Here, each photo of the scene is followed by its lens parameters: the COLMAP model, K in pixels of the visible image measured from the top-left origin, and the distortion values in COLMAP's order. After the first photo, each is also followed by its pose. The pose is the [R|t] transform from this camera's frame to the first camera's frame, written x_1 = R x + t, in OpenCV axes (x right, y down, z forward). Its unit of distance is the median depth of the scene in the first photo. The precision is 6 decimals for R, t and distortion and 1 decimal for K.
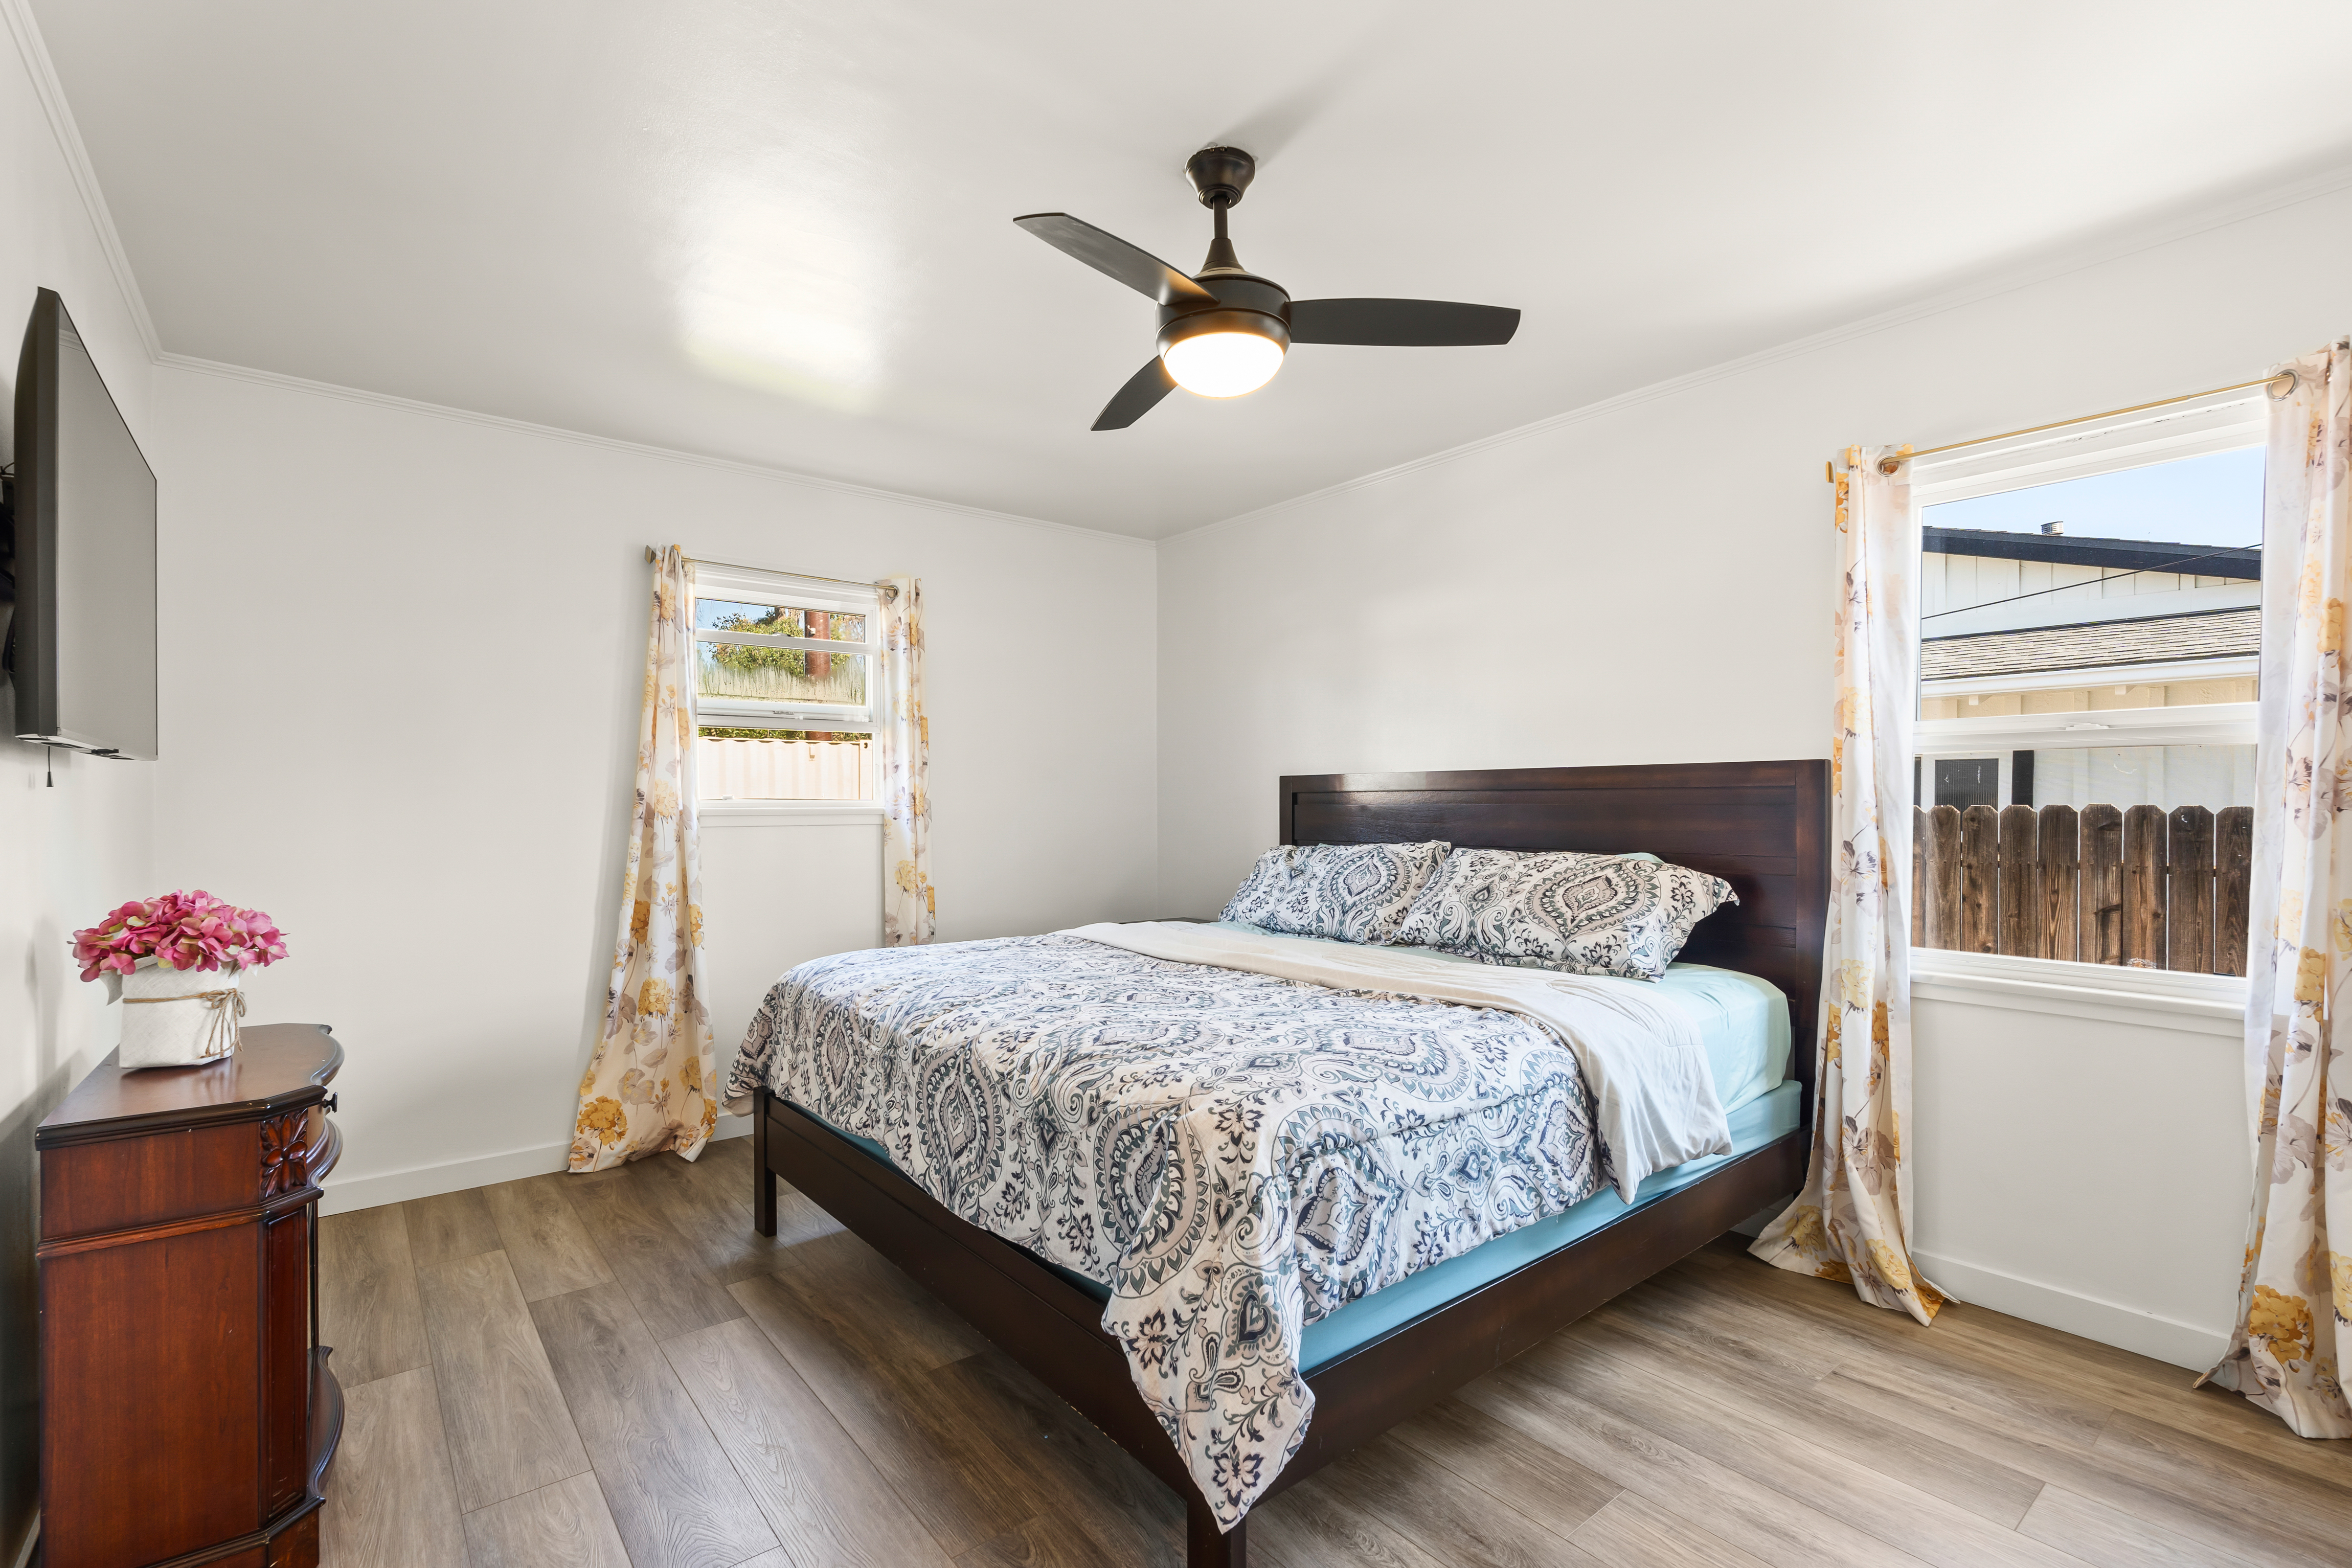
lens RADIAL K [[1025.6, 0, 1153.3], [0, 1025.6, 829.6], [0, 0, 1]] dist [-0.001042, -0.001608]
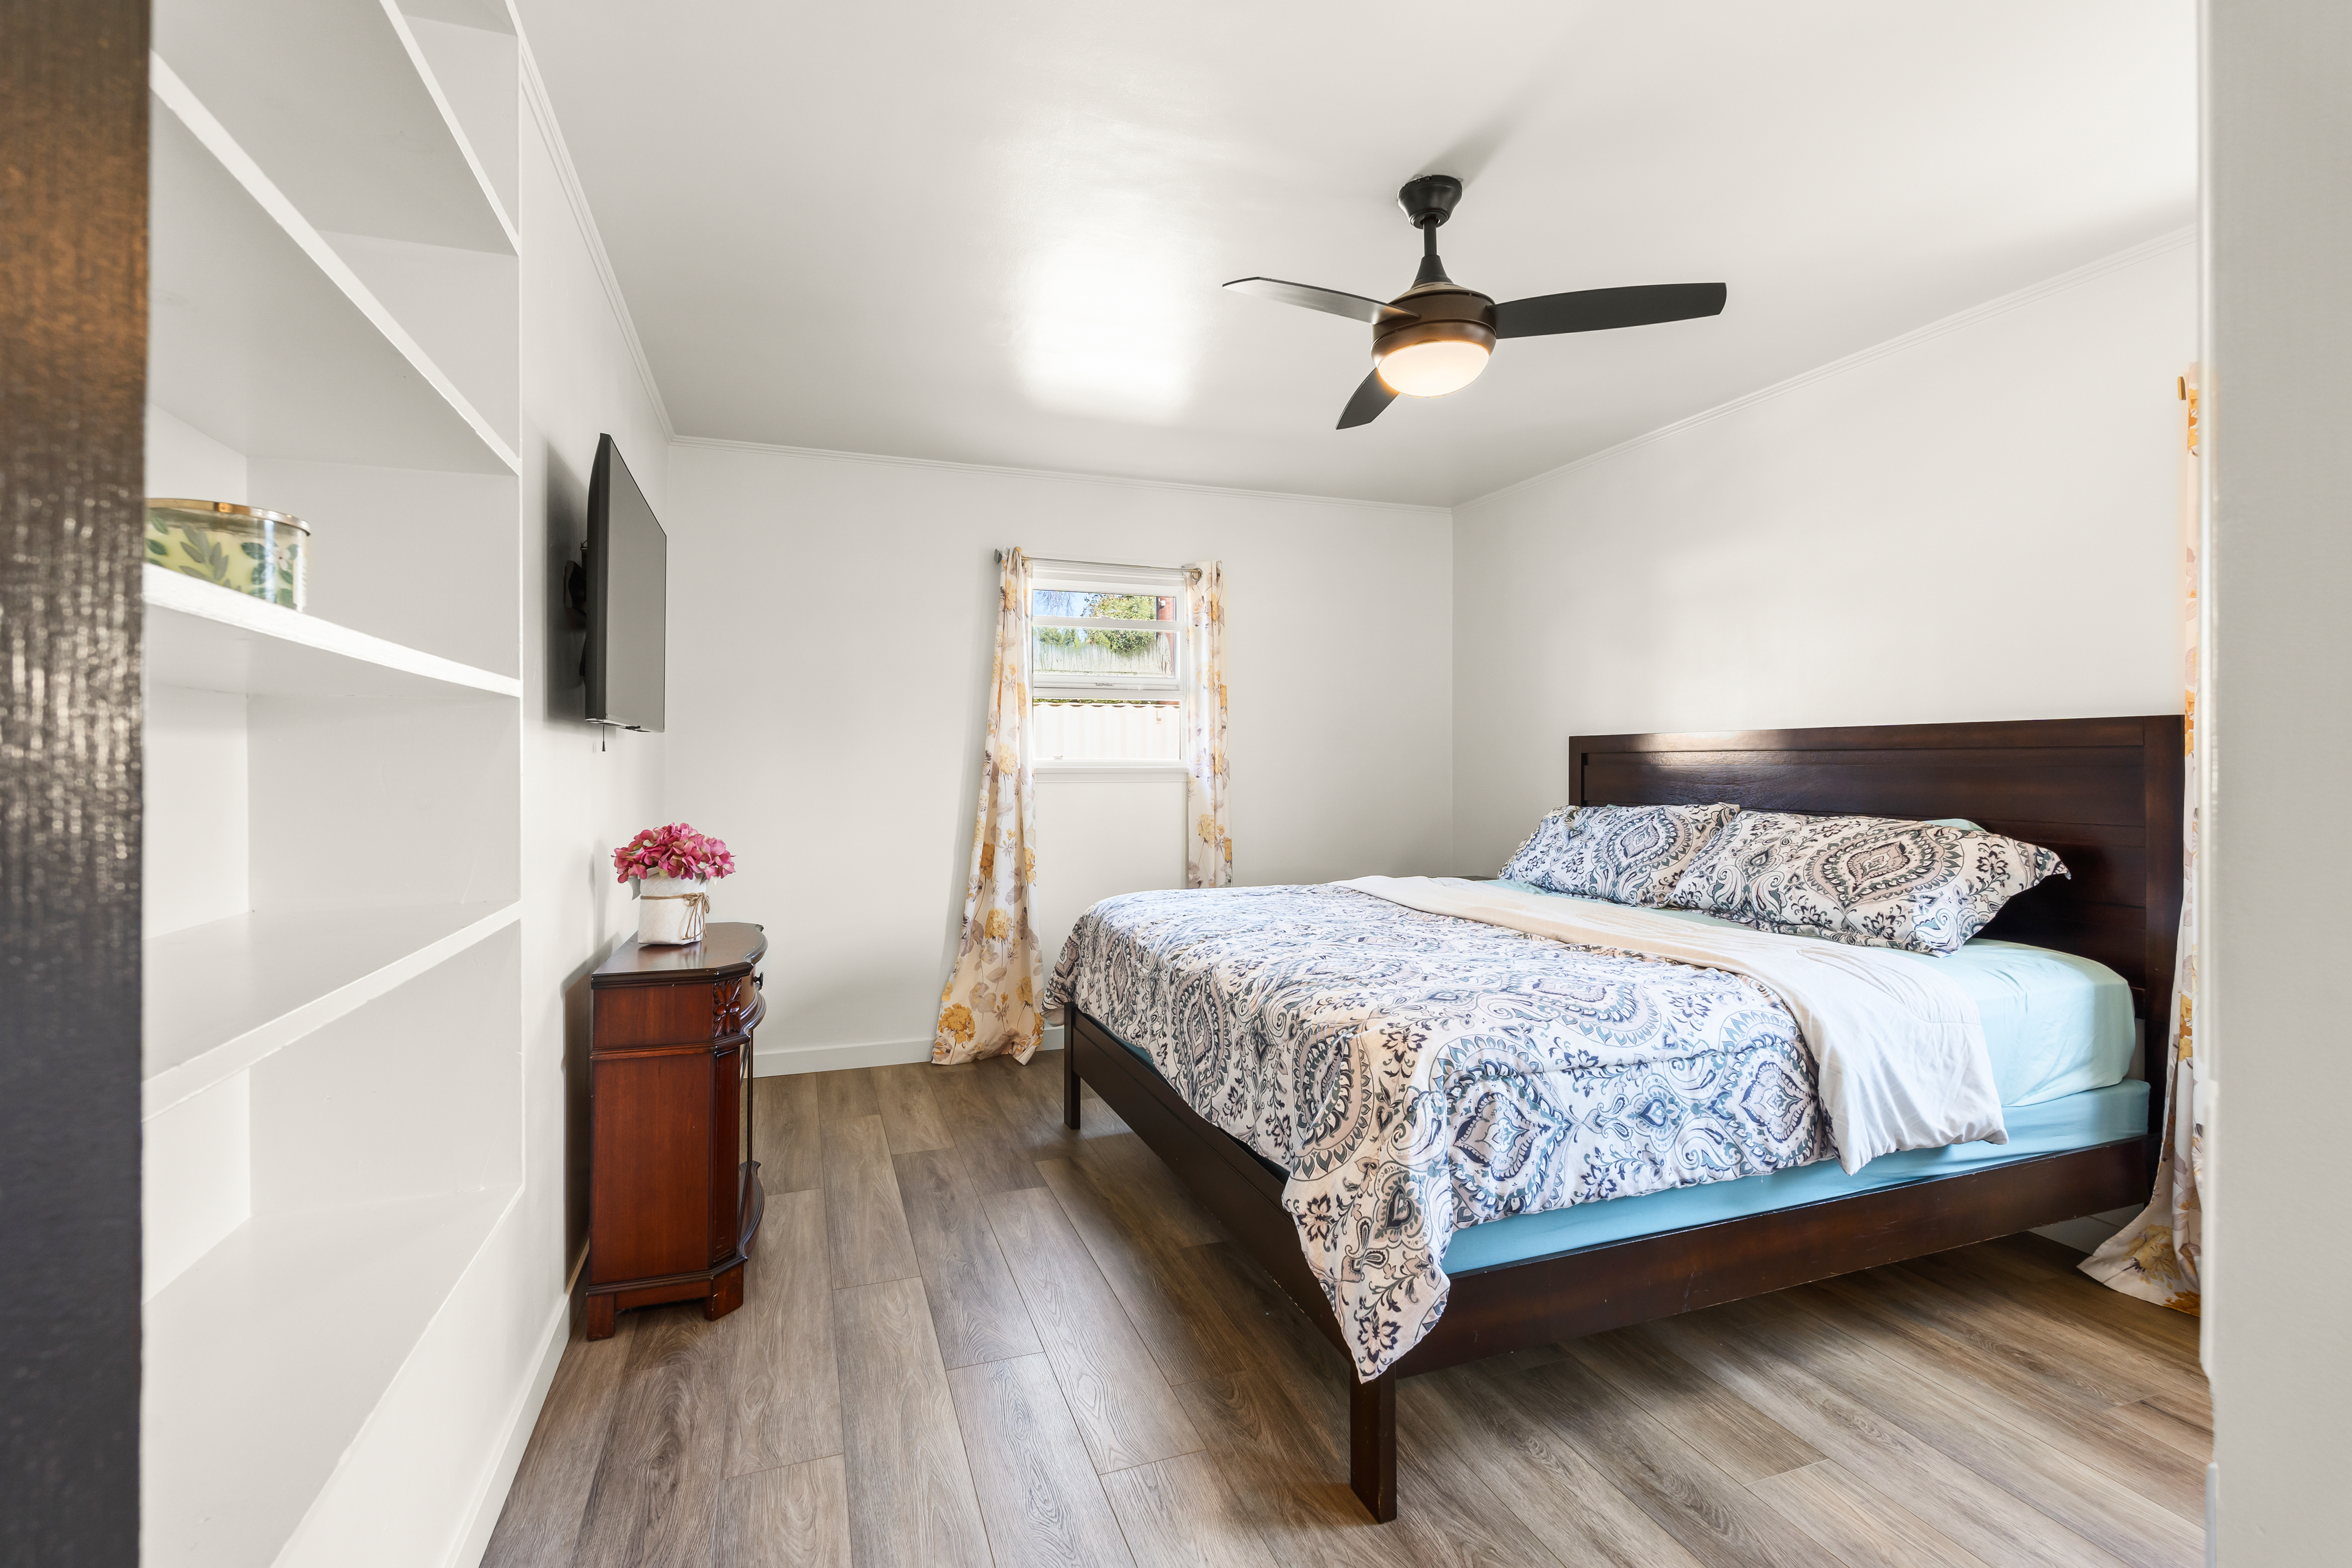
lens RADIAL K [[1025.6, 0, 1177.3], [0, 1025.6, 776.0], [0, 0, 1]] dist [-0.001042, -0.001608]
pose [[0.949394, 0.005996, -0.314029, 0.153053], [-0.009902, 0.999892, -0.010844, 0.001629], [0.313931, 0.013405, 0.949351, -0.129927]]
